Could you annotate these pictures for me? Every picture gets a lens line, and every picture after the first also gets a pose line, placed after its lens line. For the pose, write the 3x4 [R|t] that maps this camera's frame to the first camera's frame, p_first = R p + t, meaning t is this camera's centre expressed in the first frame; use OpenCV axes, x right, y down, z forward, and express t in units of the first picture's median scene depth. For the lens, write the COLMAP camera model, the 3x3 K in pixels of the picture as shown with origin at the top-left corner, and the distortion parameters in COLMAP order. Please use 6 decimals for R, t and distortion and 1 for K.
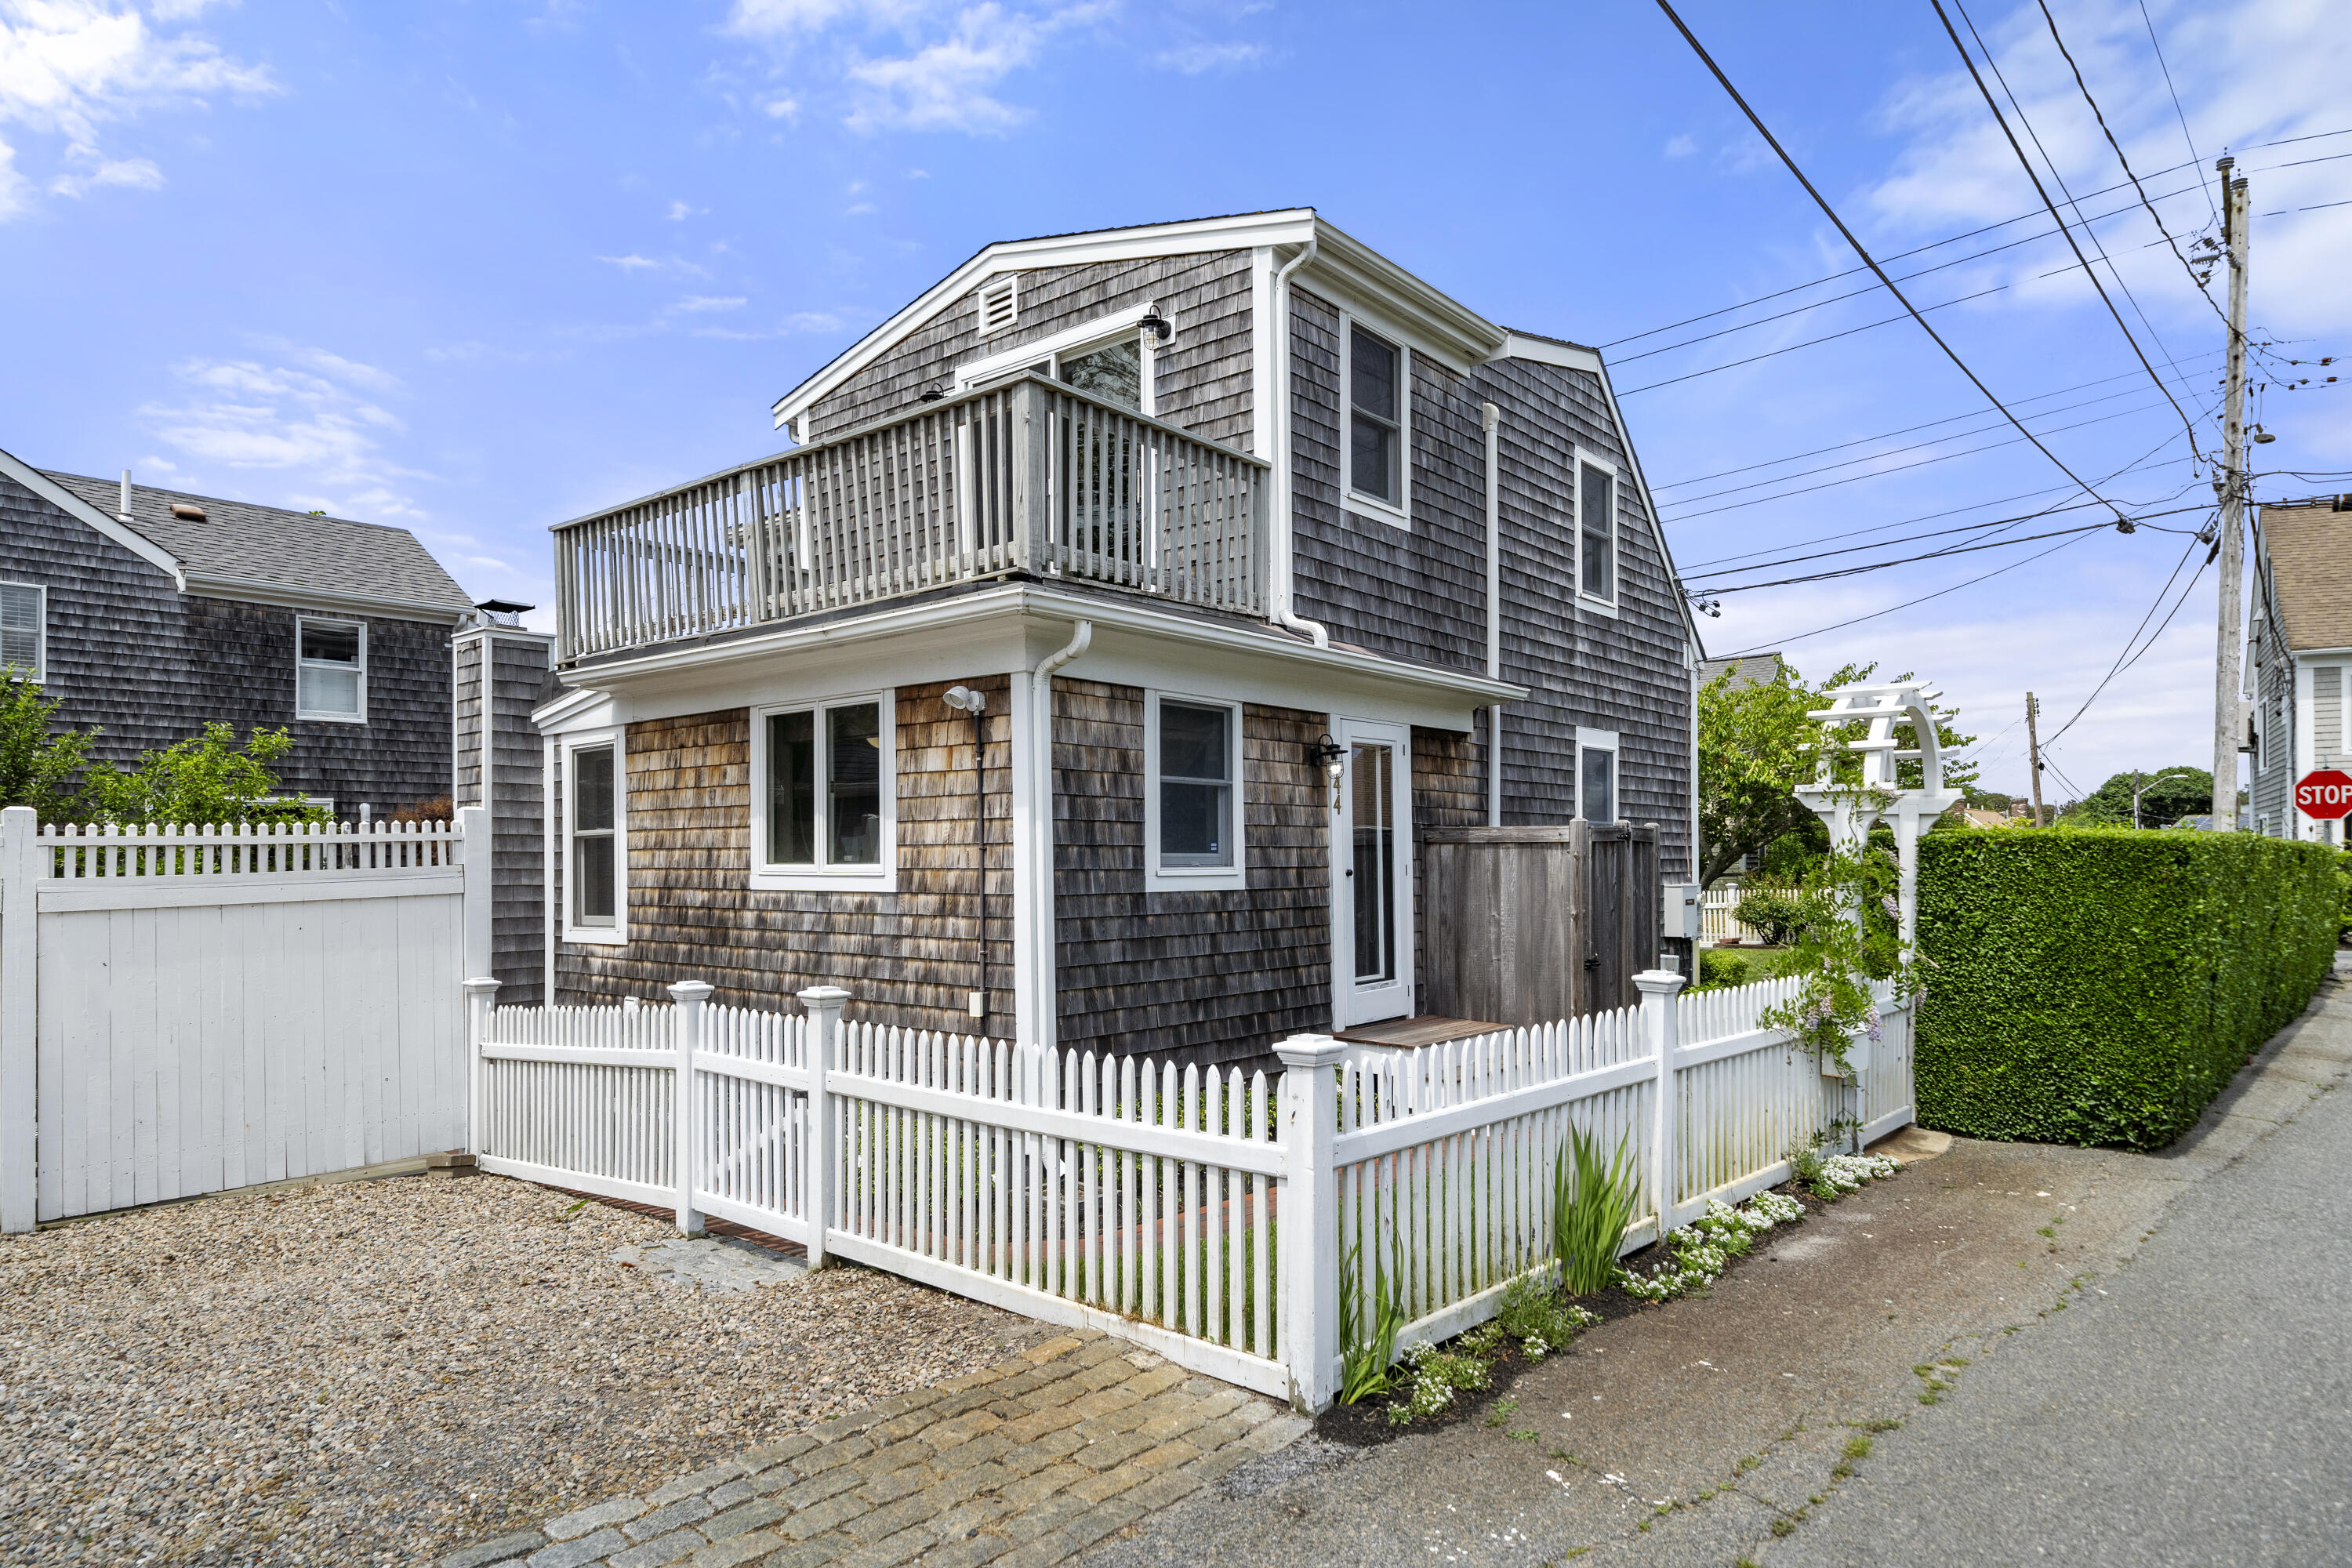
lens RADIAL K [[1366.1, 0, 1173.0], [0, 1366.1, 864.7], [0, 0, 1]] dist [0.004241, -0.000754]
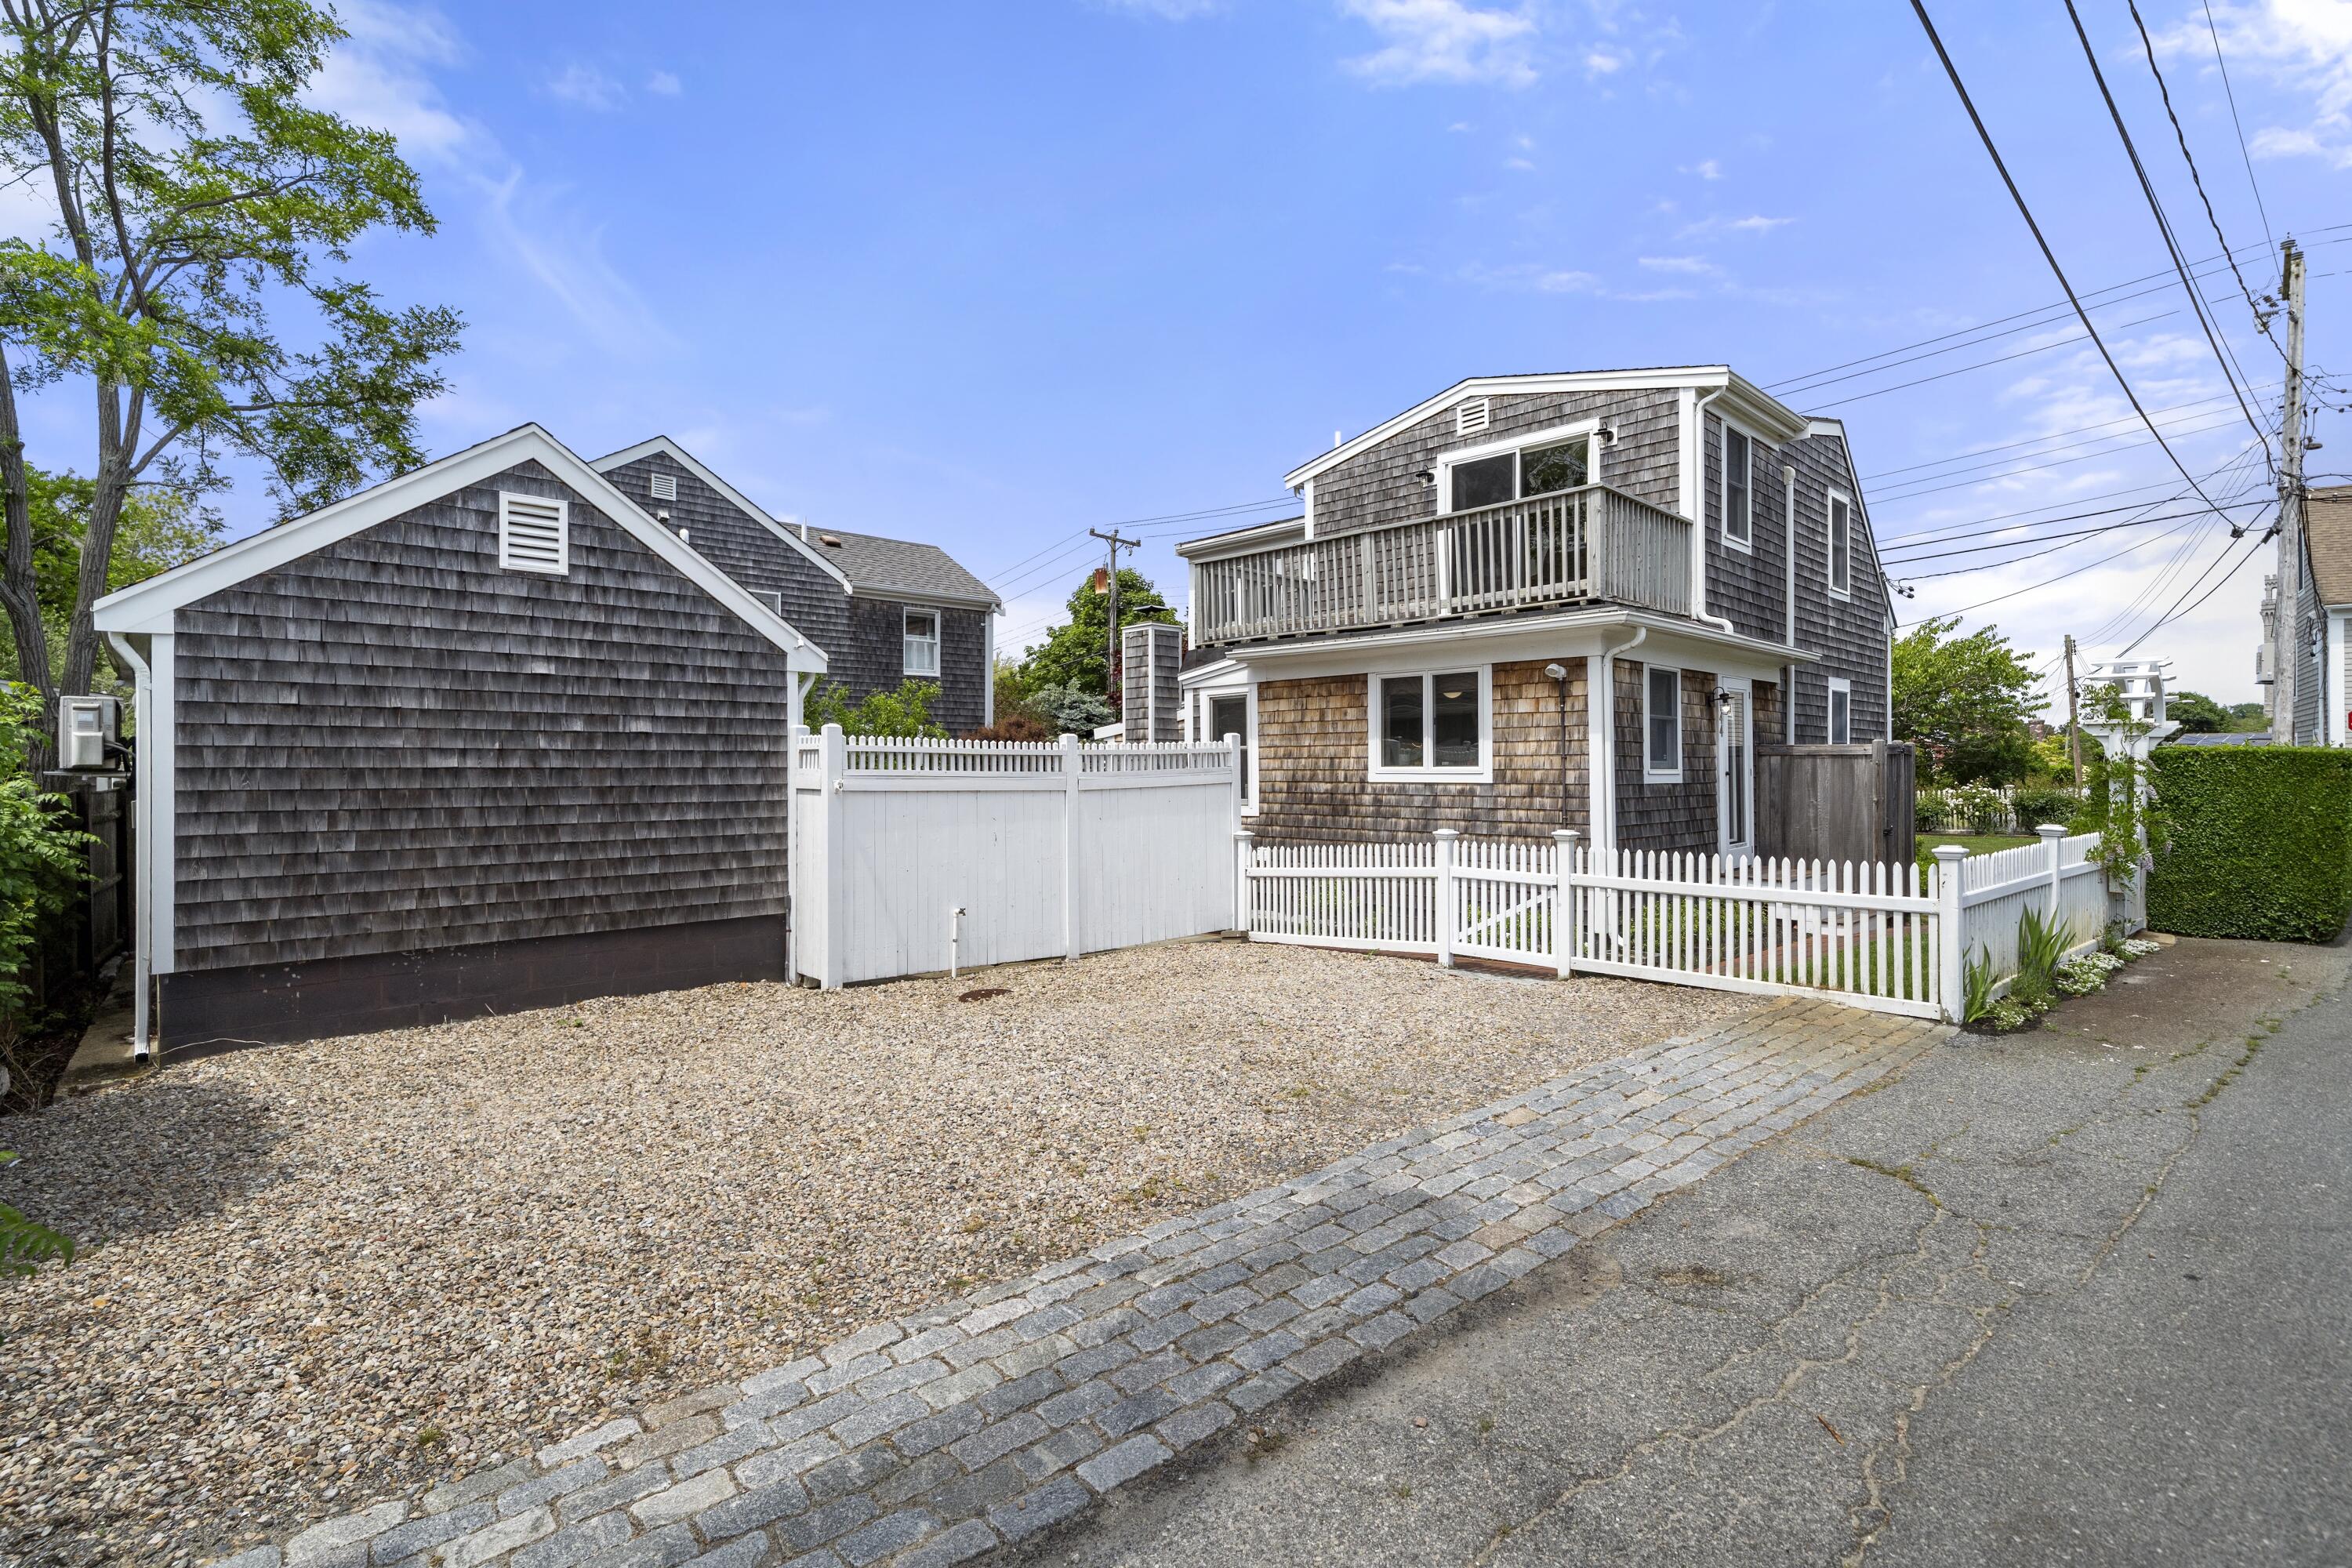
lens RADIAL K [[1079.1, 0, 1175.4], [0, 1079.1, 775.4], [0, 0, 1]] dist [0.001851, 0.000686]
pose [[0.994057, 0.003127, -0.108815, -0.383705], [-0.002950, 0.999994, 0.001787, 0.007899], [0.108820, -0.001456, 0.994060, -0.329115]]
